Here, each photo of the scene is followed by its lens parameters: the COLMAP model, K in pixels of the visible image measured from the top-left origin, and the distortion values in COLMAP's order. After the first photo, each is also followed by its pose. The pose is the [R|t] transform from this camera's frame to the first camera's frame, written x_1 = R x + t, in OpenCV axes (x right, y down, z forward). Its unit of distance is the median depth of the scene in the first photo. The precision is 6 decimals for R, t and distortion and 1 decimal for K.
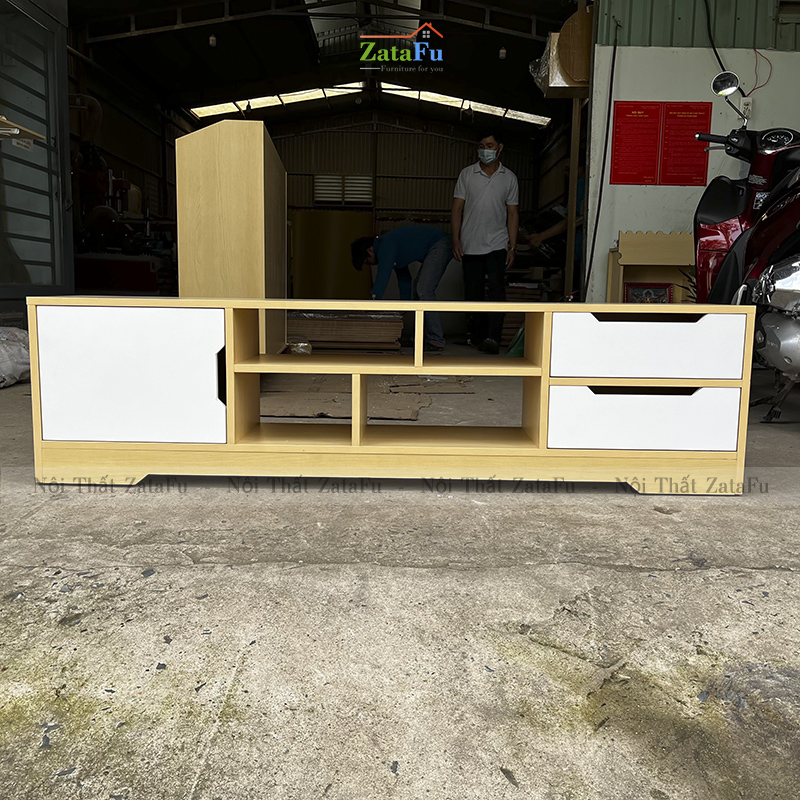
lens RADIAL K [[814.4, 0, 407.3], [0, 814.4, 397.0], [0, 0, 1]] dist [0.026164, 0.000000]
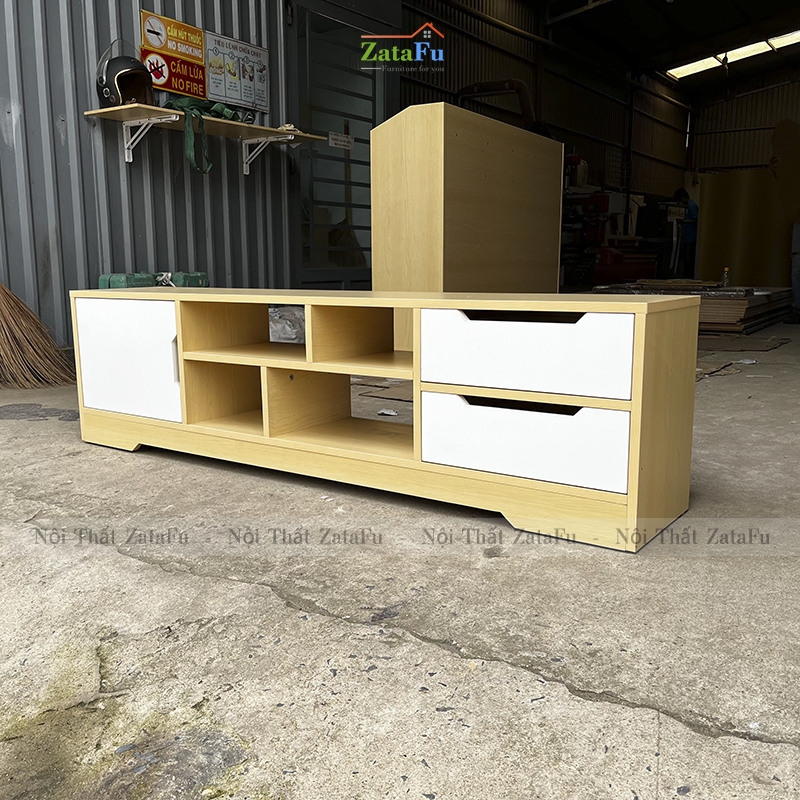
lens RADIAL K [[814.4, 0, 380.2], [0, 814.4, 402.3], [0, 0, 1]] dist [0.026164, 0.000000]
pose [[0.821184, 0.076638, -0.565494, 0.751918], [-0.053640, 0.996920, 0.057213, -0.059115], [0.568137, -0.016649, 0.822765, 0.292480]]
